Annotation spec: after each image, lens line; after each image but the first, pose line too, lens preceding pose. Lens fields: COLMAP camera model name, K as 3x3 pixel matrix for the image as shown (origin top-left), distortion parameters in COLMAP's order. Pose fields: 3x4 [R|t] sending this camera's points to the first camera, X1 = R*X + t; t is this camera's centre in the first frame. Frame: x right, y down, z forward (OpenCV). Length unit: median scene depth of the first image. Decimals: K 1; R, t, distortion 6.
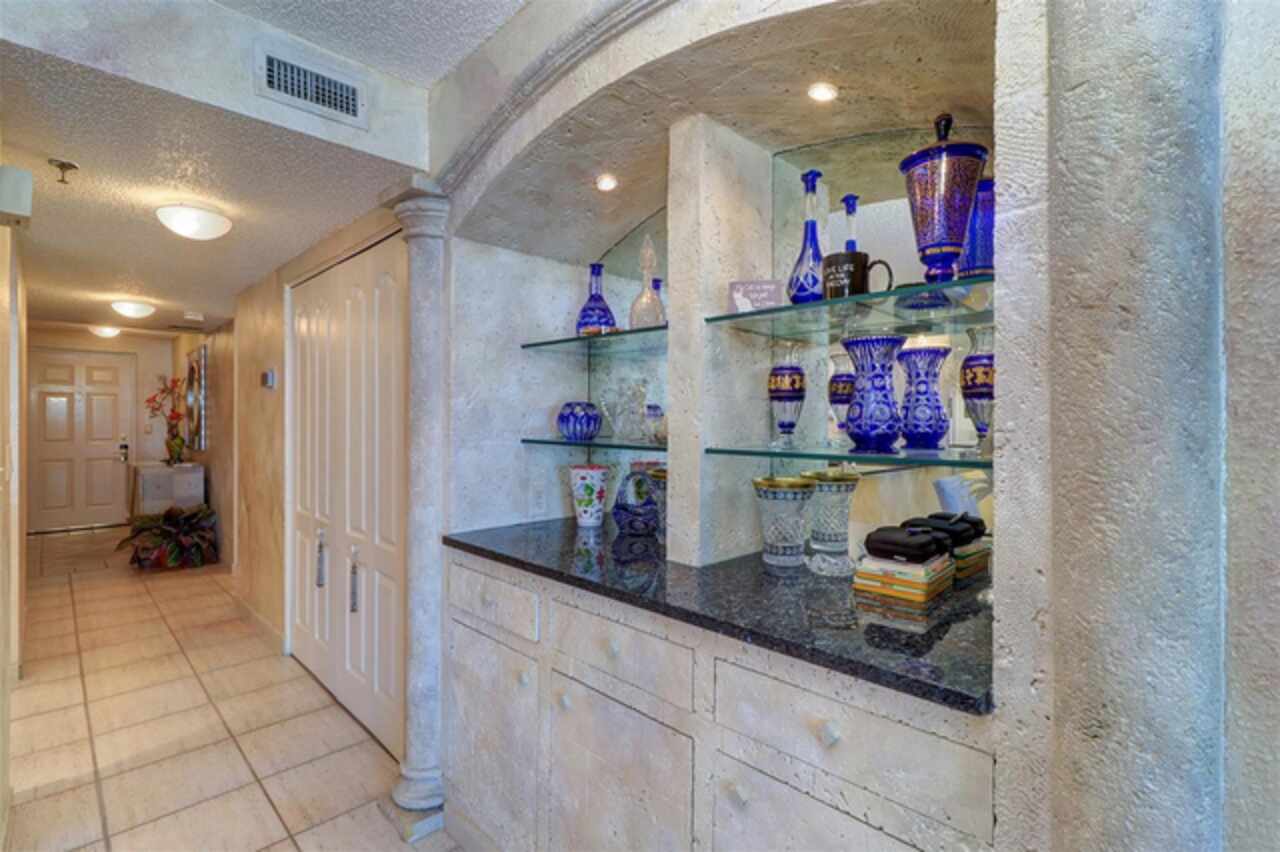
lens RADIAL K [[595.8, 0, 633.4], [0, 595.8, 427.1], [0, 0, 1]] dist [0.001774, 0.000276]
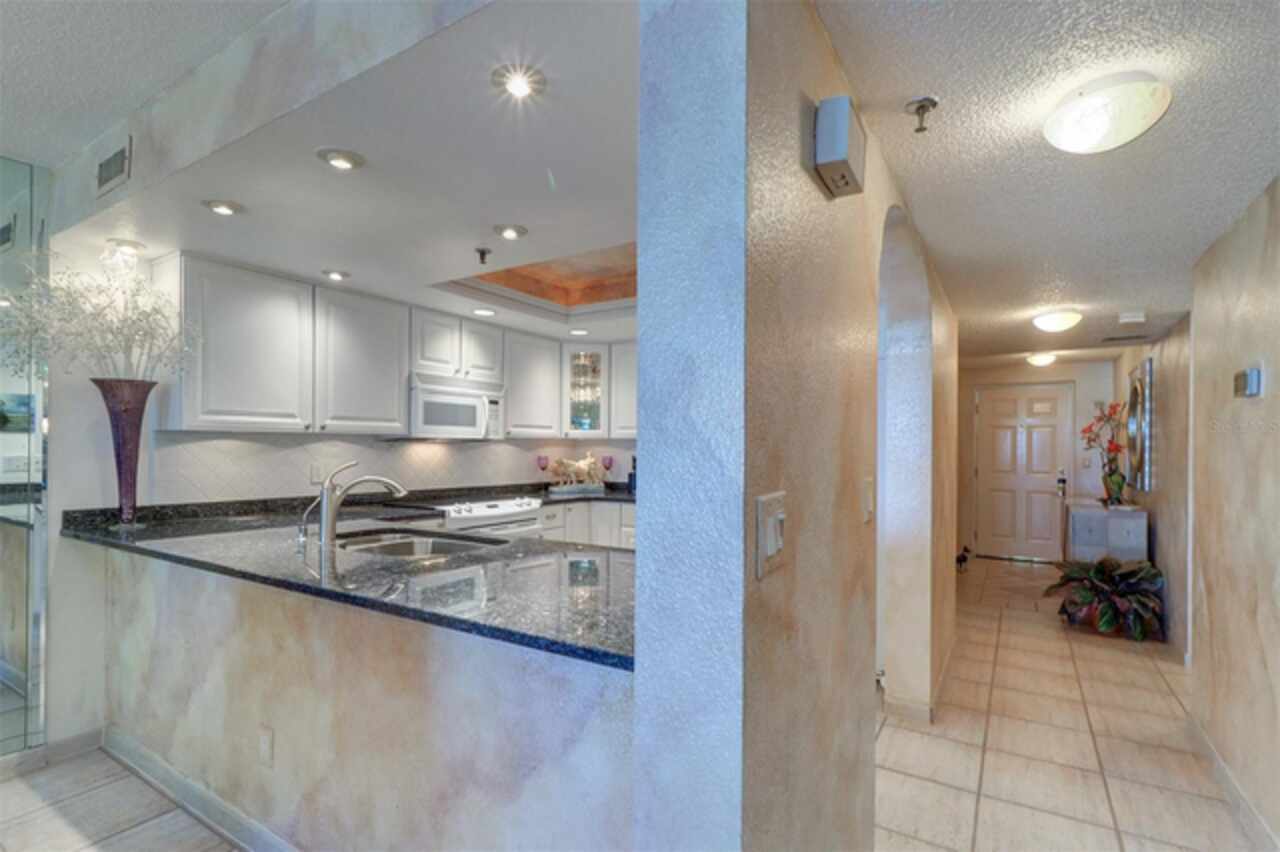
lens RADIAL K [[605.0, 0, 639.8], [0, 605.0, 444.1], [0, 0, 1]] dist [0.000280, -0.000302]
pose [[0.232977, -0.007729, -0.972452, -0.098881], [-0.019464, 0.999731, -0.012609, -0.000239], [0.972287, 0.021866, 0.232764, 0.159742]]
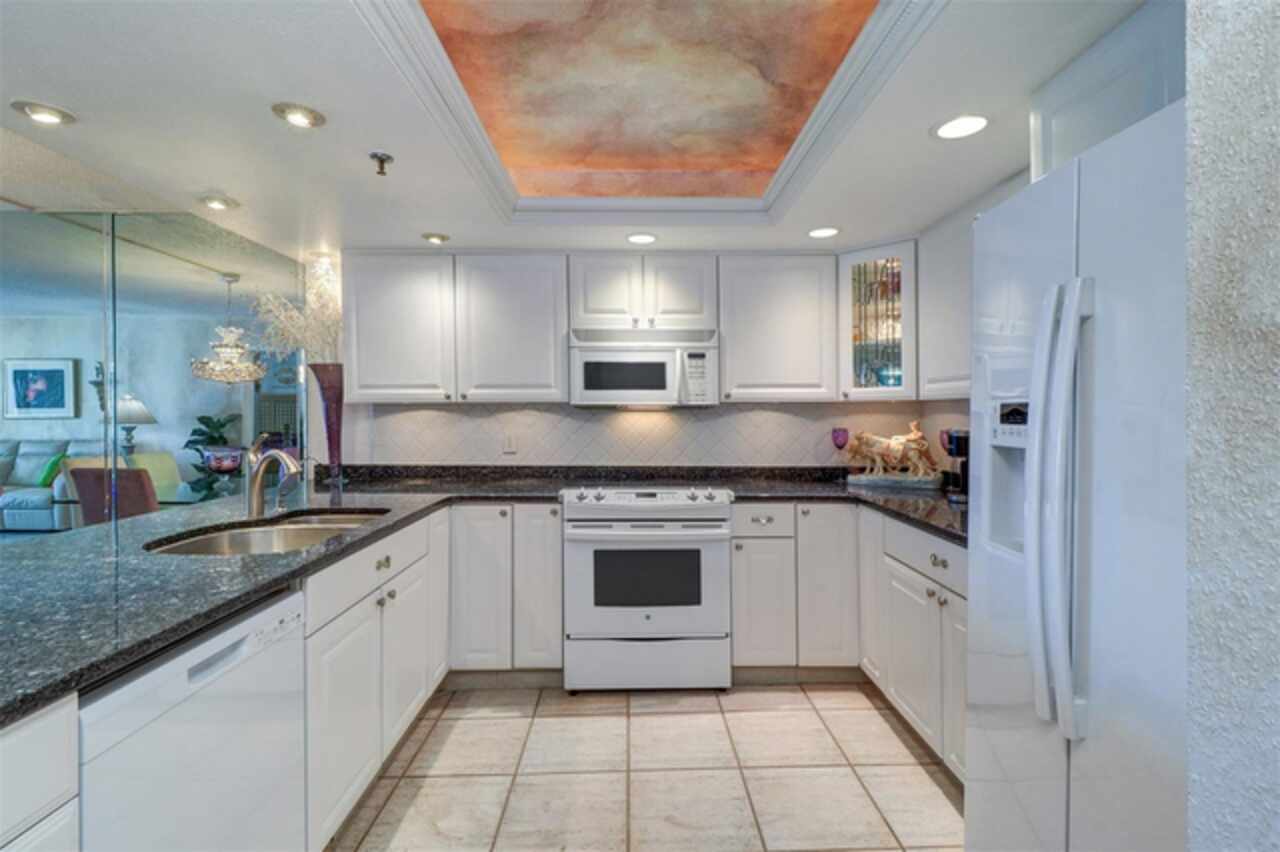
lens RADIAL K [[589.1, 0, 639.7], [0, 589.1, 410.3], [0, 0, 1]] dist [0.000092, 0.000022]
pose [[-0.682212, -0.007053, -0.731120, -0.381842], [-0.012387, 0.999921, 0.001912, -0.006524], [0.731050, 0.010360, -0.682246, 0.439745]]
